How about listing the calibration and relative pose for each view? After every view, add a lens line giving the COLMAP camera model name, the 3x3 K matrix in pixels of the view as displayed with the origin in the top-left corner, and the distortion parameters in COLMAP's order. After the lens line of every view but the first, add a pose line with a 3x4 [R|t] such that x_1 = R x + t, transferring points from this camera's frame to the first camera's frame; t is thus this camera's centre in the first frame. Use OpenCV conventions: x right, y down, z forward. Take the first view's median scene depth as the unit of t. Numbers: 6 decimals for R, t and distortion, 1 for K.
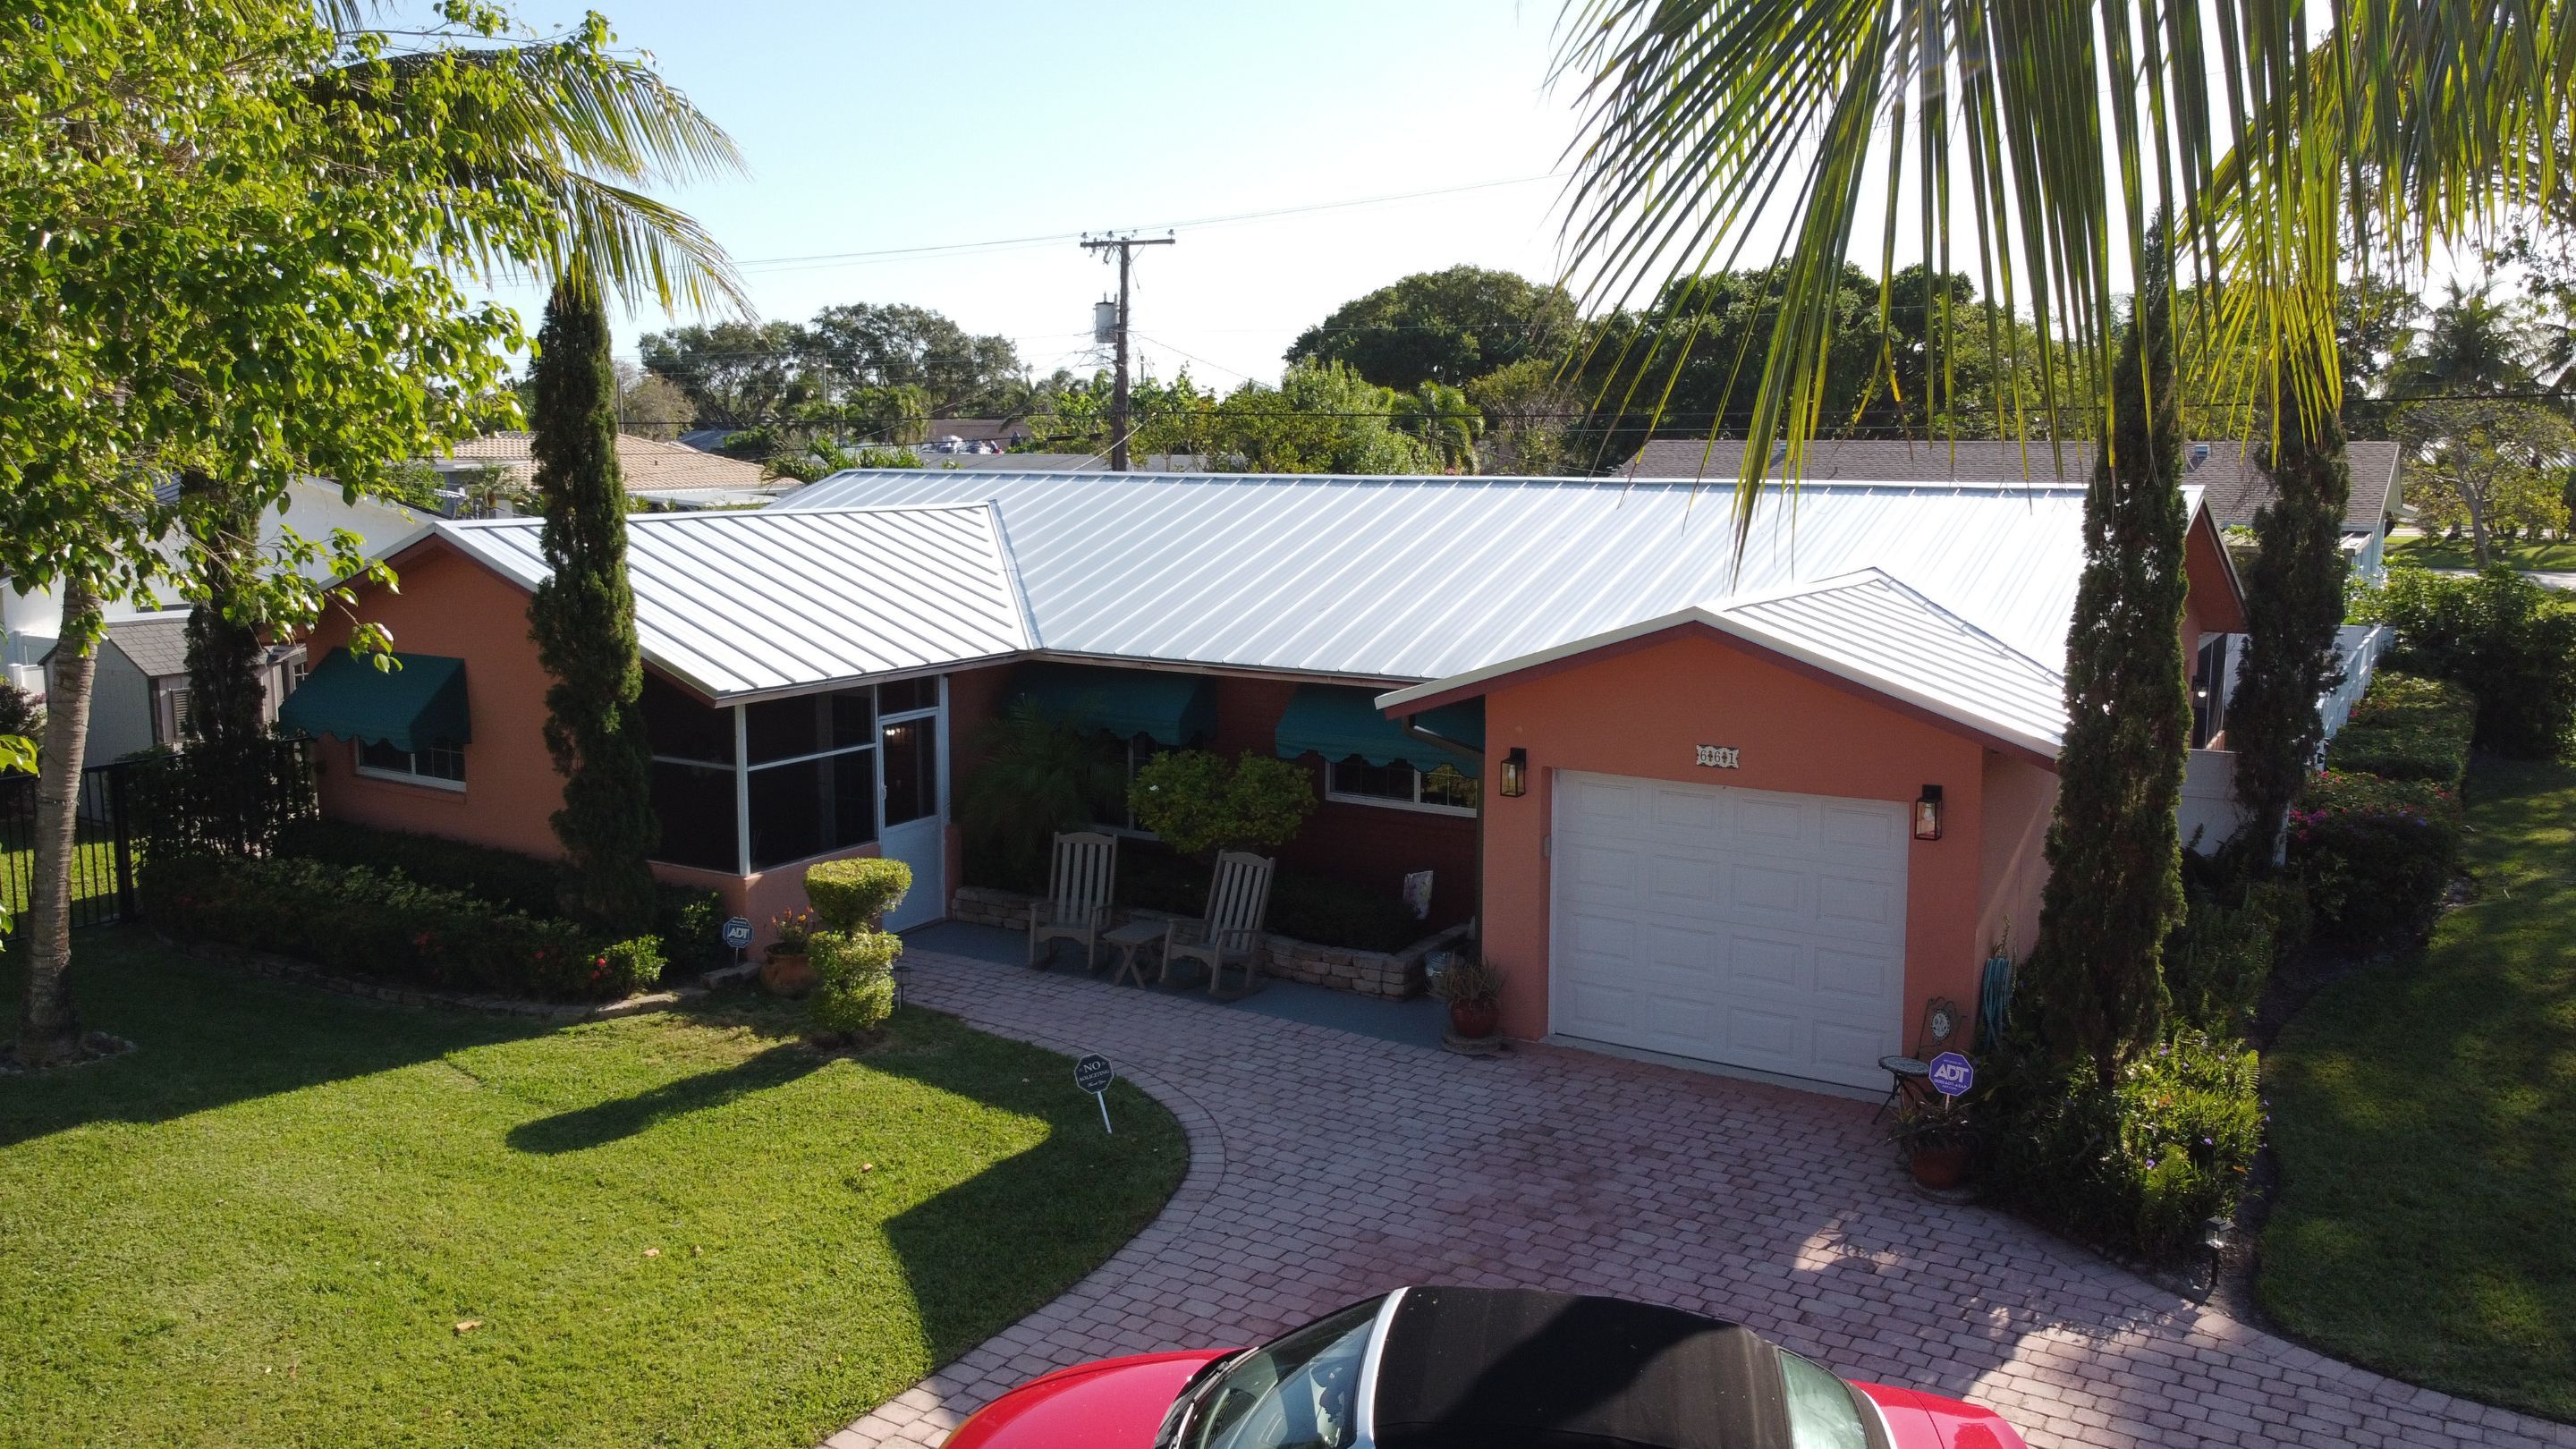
lens RADIAL K [[1934.0, 0, 1286.1], [0, 1934.0, 730.2], [0, 0, 1]] dist [0.009207, 0.003212]
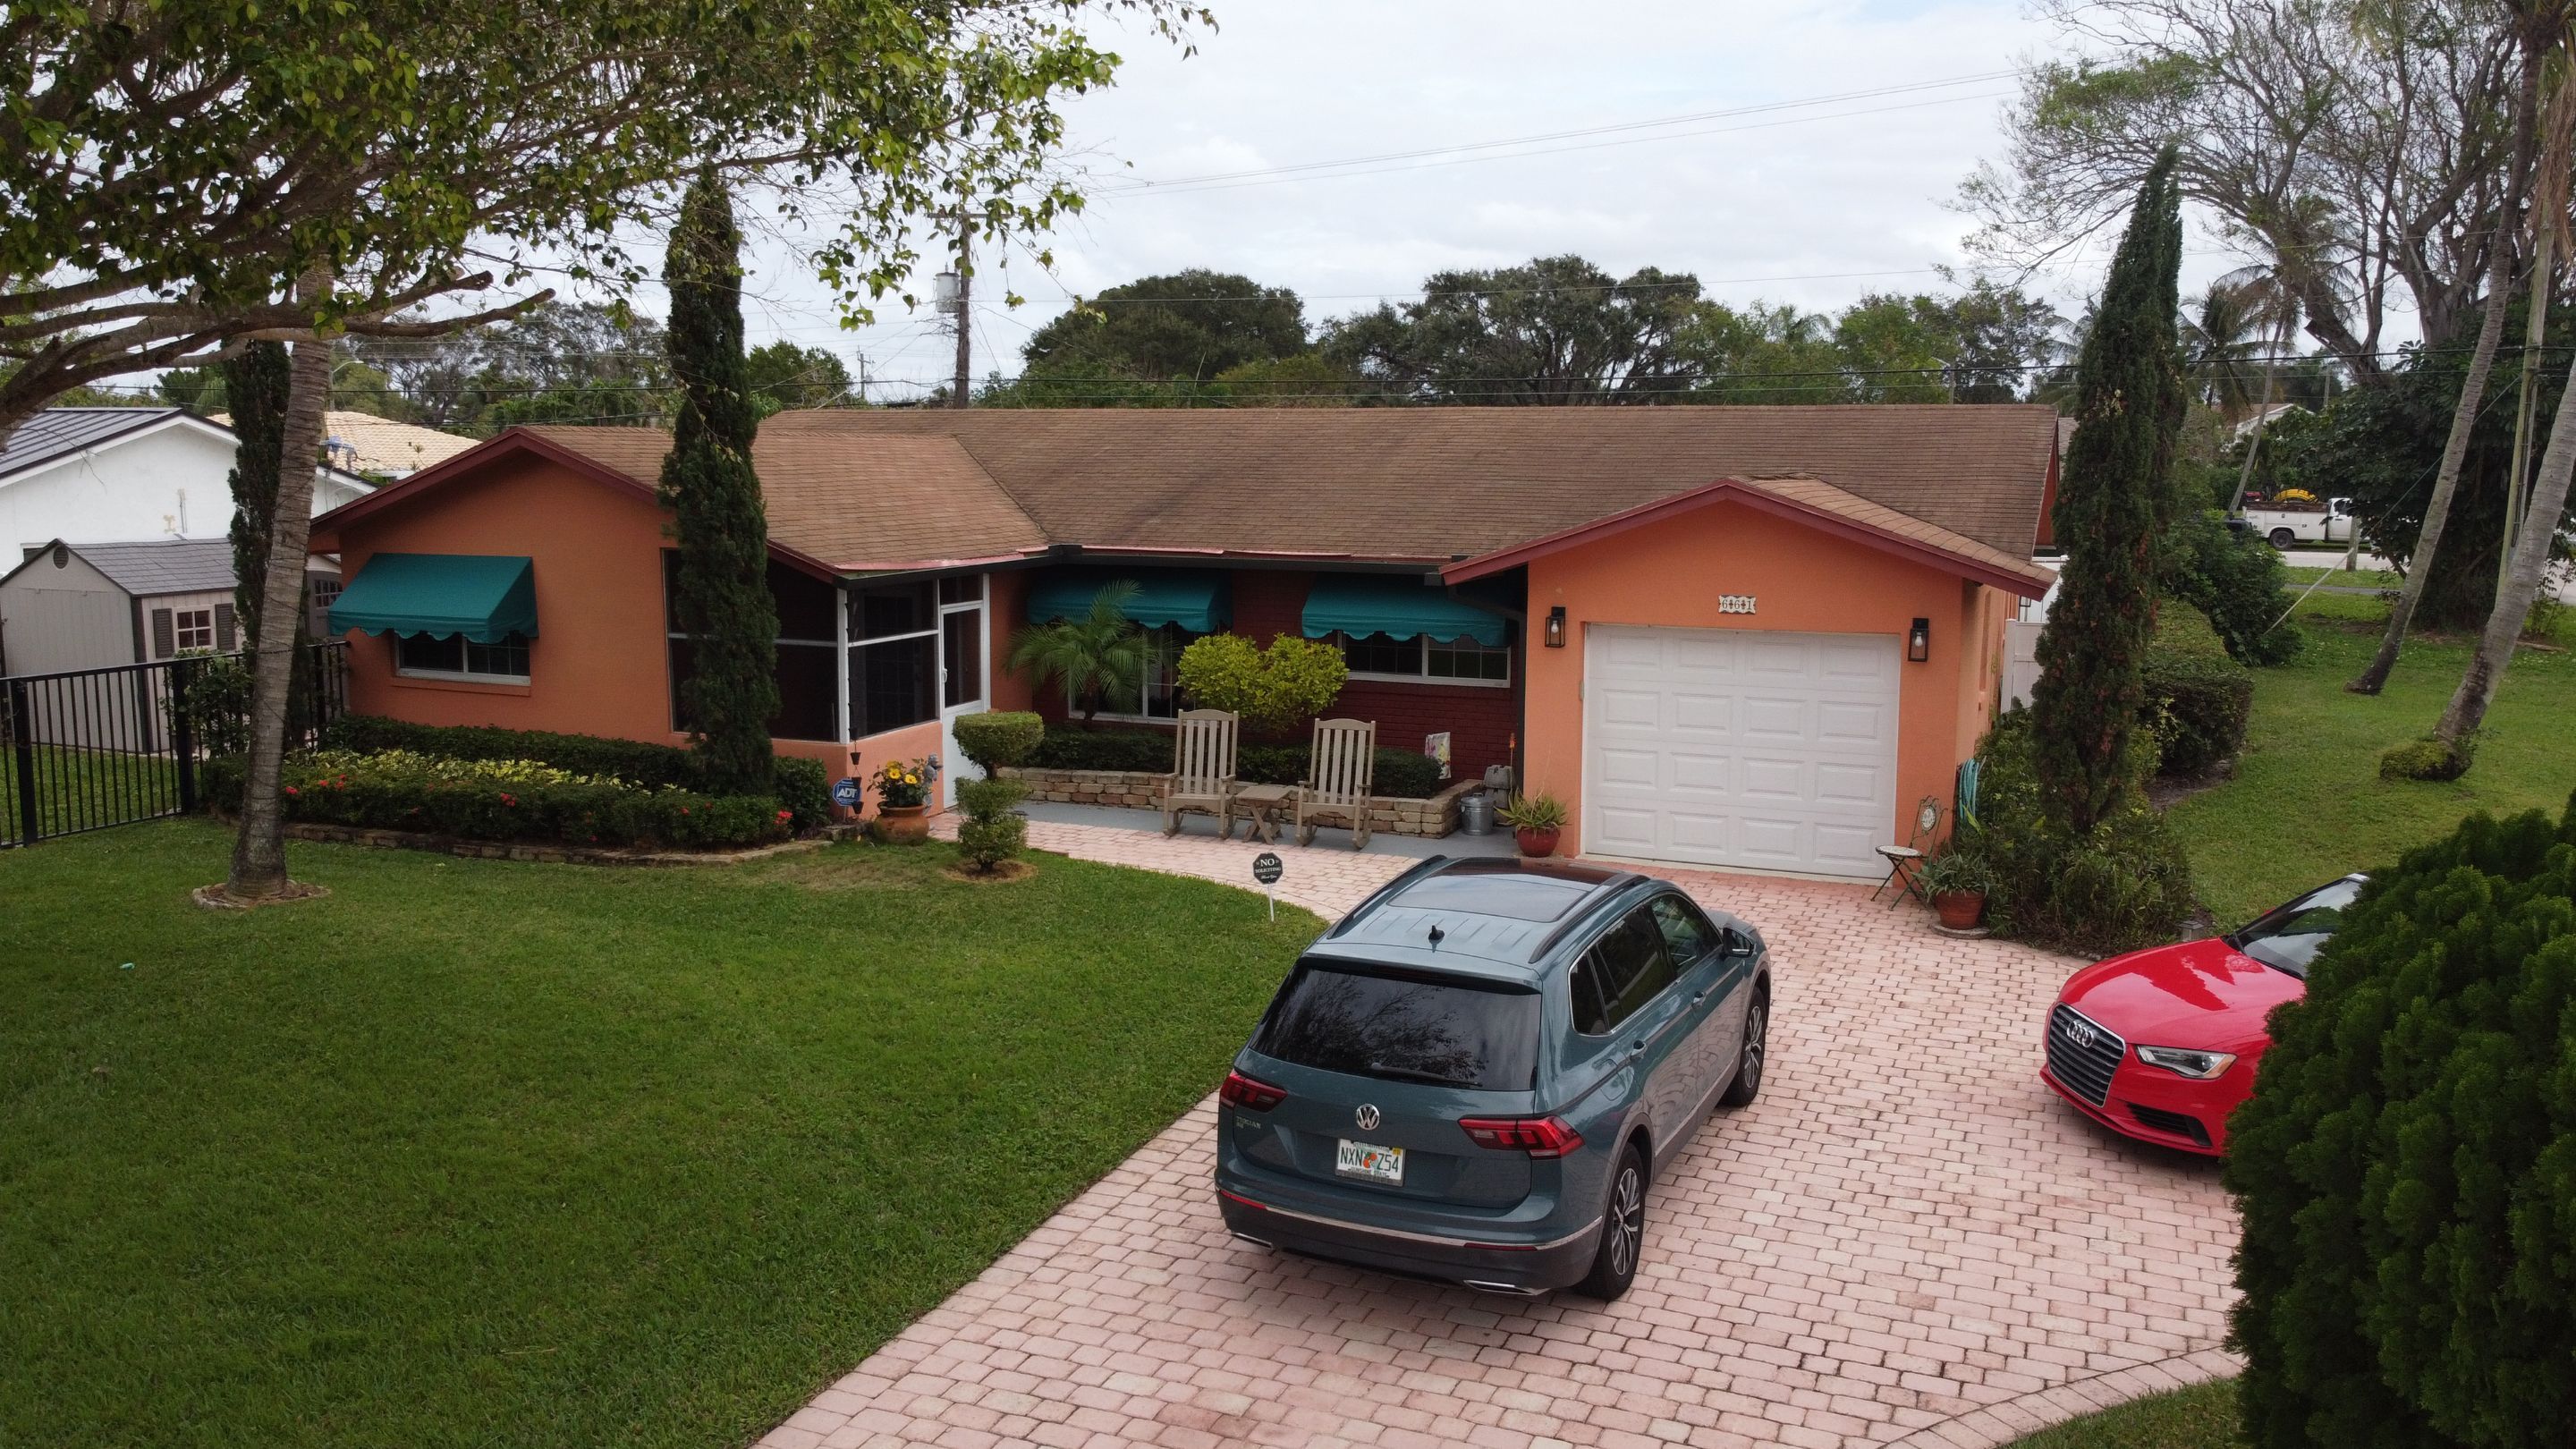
lens RADIAL K [[1920.3, 0, 1287.5], [0, 1920.3, 671.2], [0, 0, 1]] dist [0.020142, 0.000643]
pose [[0.985680, -0.013119, 0.168113, -0.201197], [0.019239, 0.999208, -0.034829, 0.071999], [-0.167523, 0.037565, 0.985152, -0.106248]]
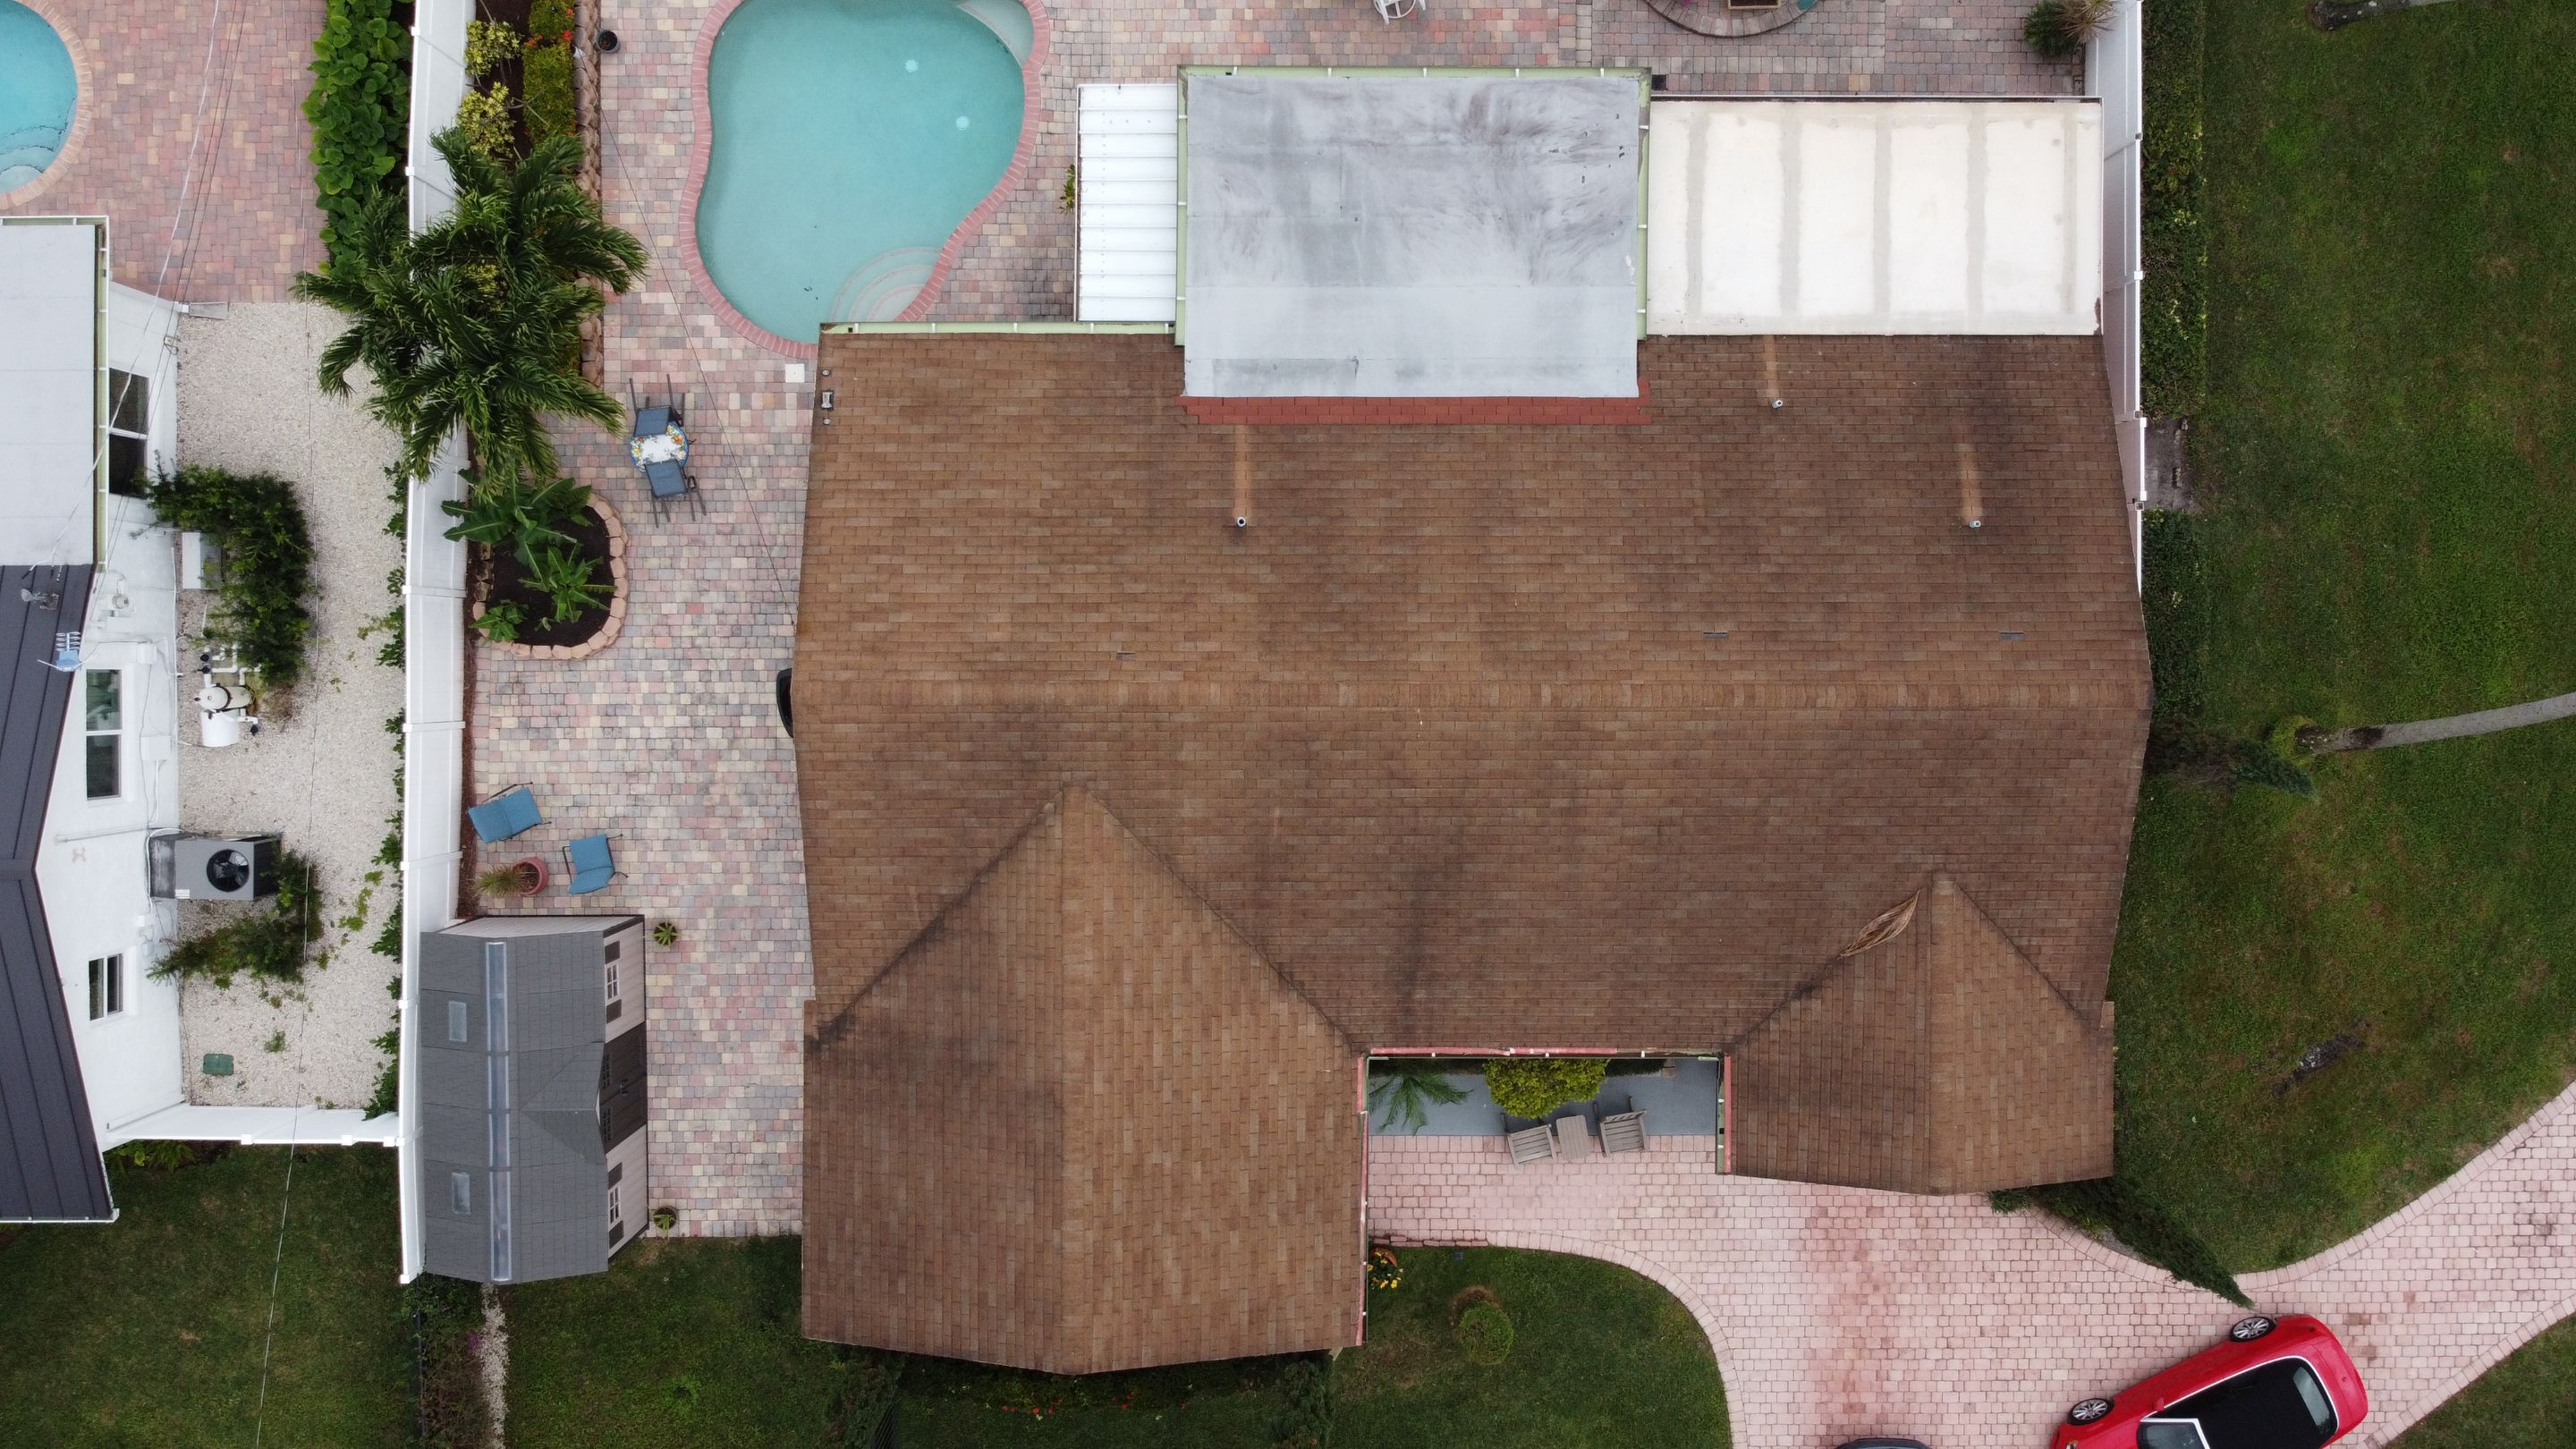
lens RADIAL K [[1915.4, 0, 1292.6], [0, 1915.4, 708.6], [0, 0, 1]] dist [0.002154, 0.002751]
pose [[0.842020, -0.539435, -0.003656, -0.040976], [0.067575, 0.098750, 0.992815, -1.497751], [-0.535198, -0.836217, 0.119602, 1.135844]]
